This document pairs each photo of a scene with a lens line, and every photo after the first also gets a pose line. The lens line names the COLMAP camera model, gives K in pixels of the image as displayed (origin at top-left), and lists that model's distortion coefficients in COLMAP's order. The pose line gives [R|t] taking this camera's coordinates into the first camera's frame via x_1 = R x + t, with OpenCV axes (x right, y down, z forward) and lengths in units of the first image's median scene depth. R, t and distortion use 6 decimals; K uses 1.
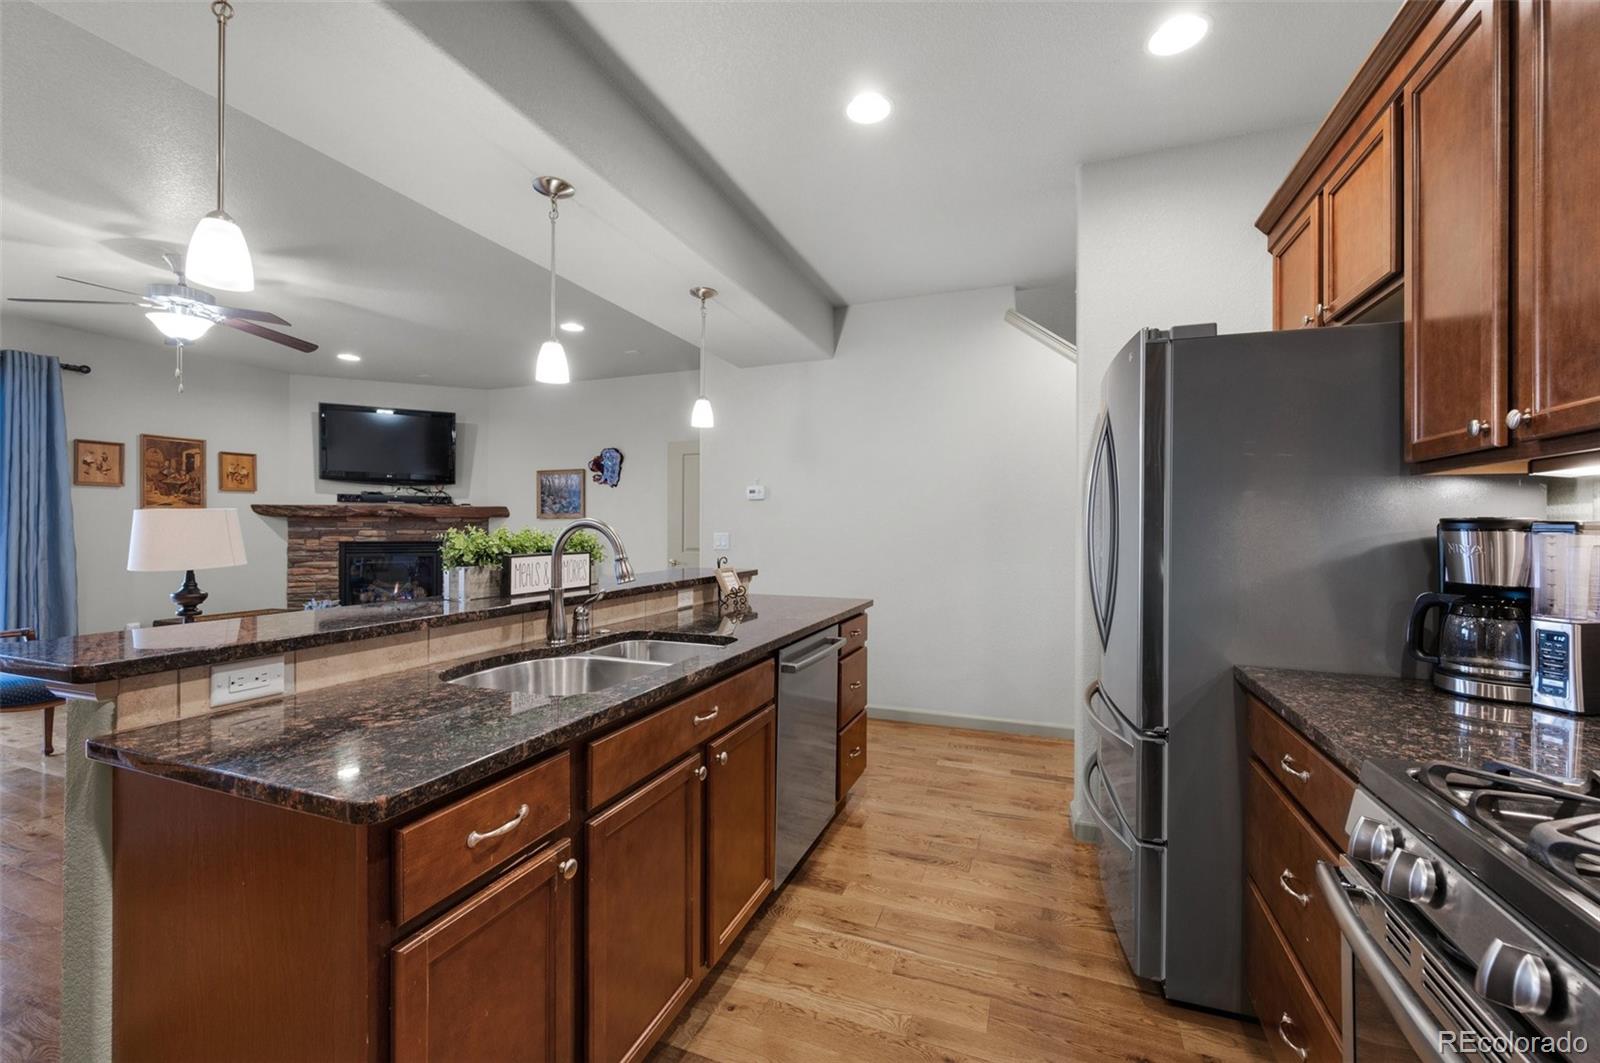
lens RADIAL K [[646.9, 0, 799.1], [0, 646.9, 527.3], [0, 0, 1]] dist [-0.002273, 0.000194]
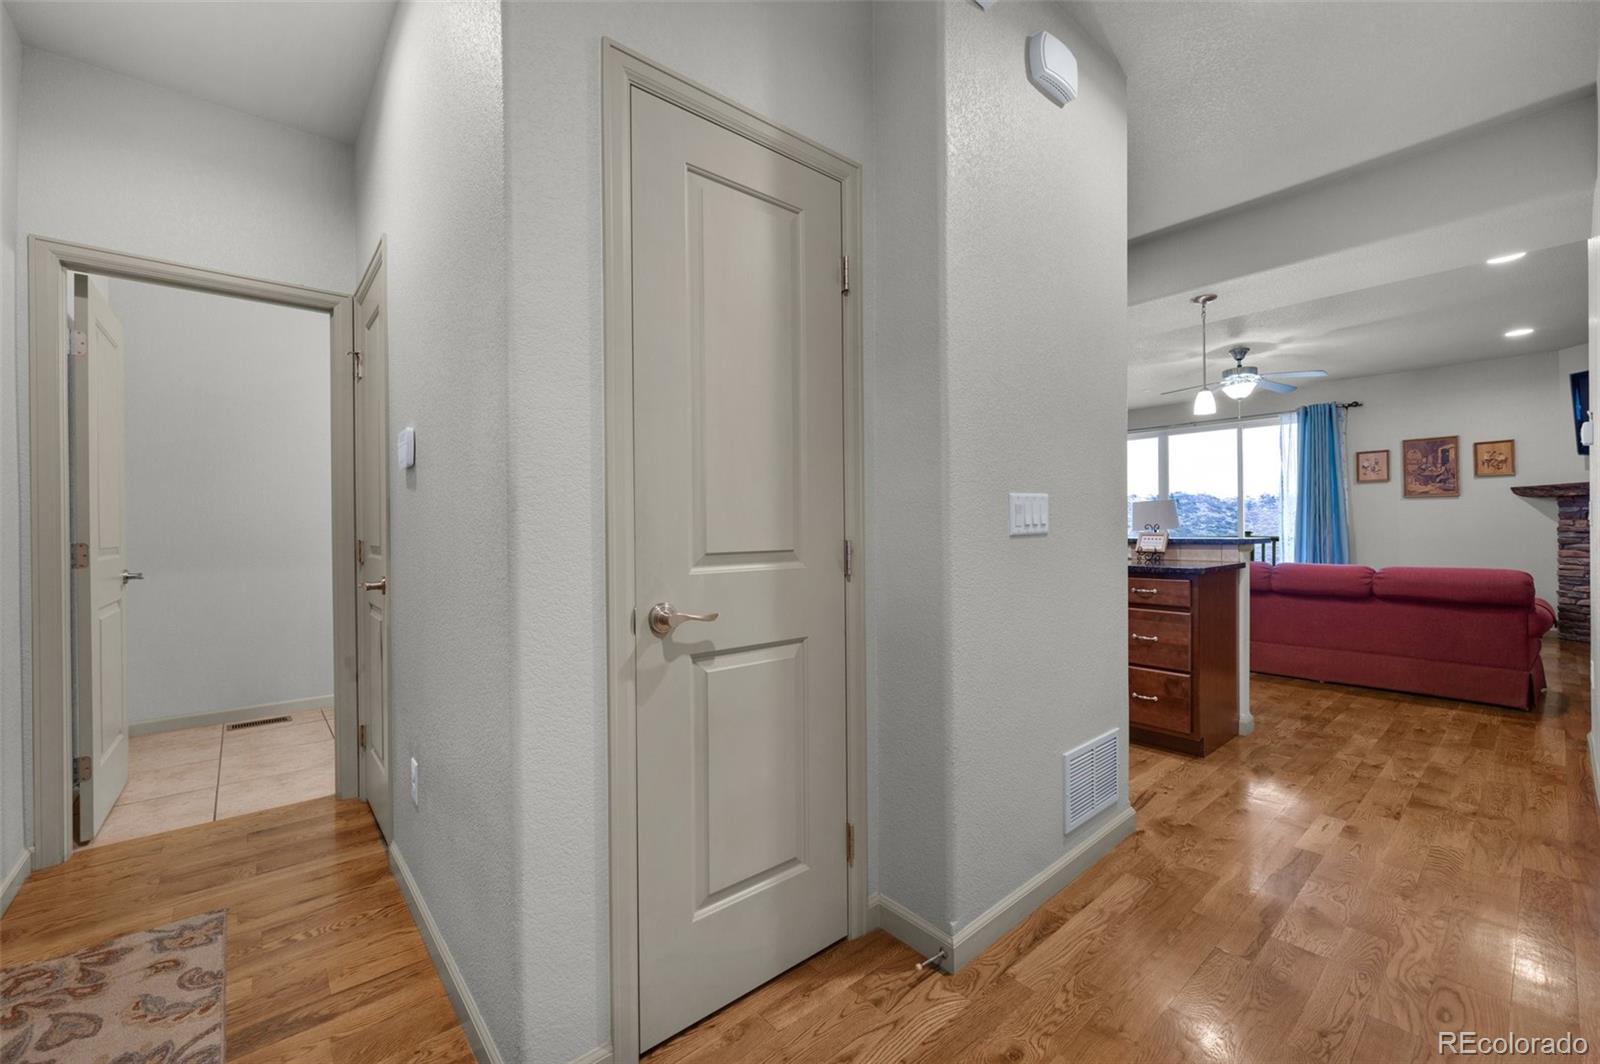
lens RADIAL K [[646.9, 0, 803.6], [0, 646.9, 526.5], [0, 0, 1]] dist [-0.002273, 0.000194]
pose [[-0.468785, -0.000770, -0.883312, 0.605224], [0.008401, 0.999951, -0.005330, 0.023821], [0.883272, -0.009919, -0.468755, 0.447707]]
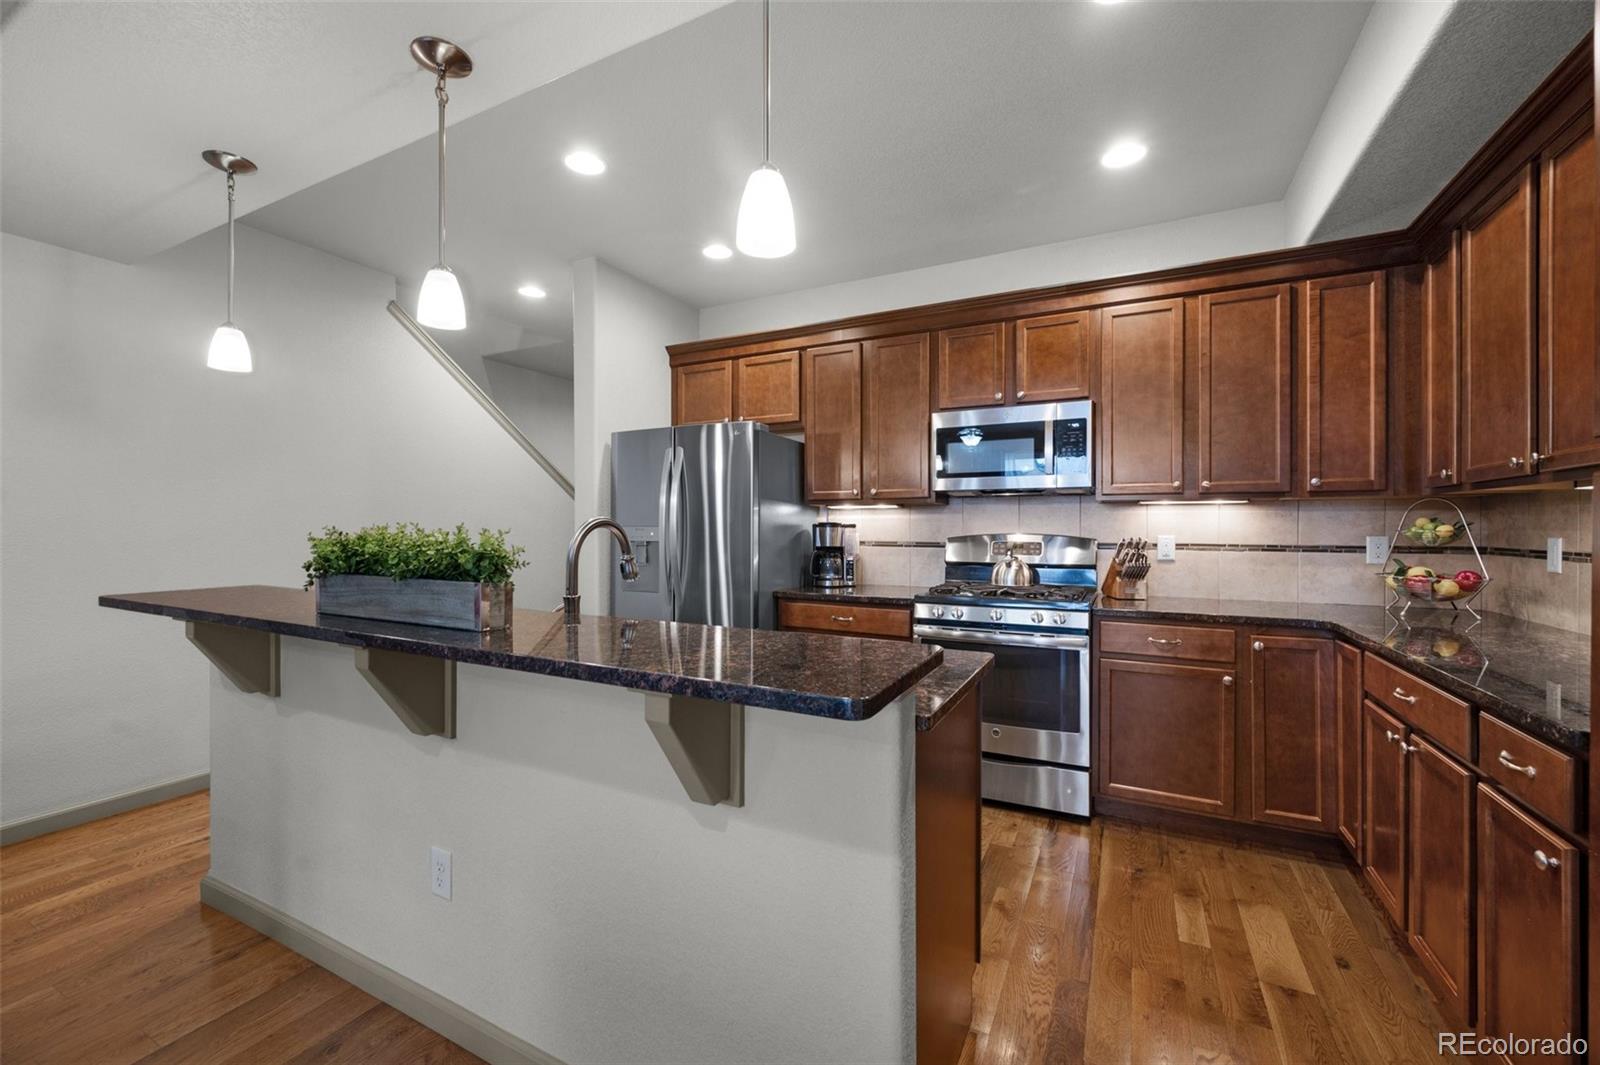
lens RADIAL K [[646.9, 0, 800.9], [0, 646.9, 529.4], [0, 0, 1]] dist [-0.002273, 0.000194]
pose [[0.090384, -0.005748, 0.995890, -0.366745], [-0.001303, 0.999982, 0.005890, -0.000612], [-0.995906, -0.001830, 0.090374, 0.180711]]
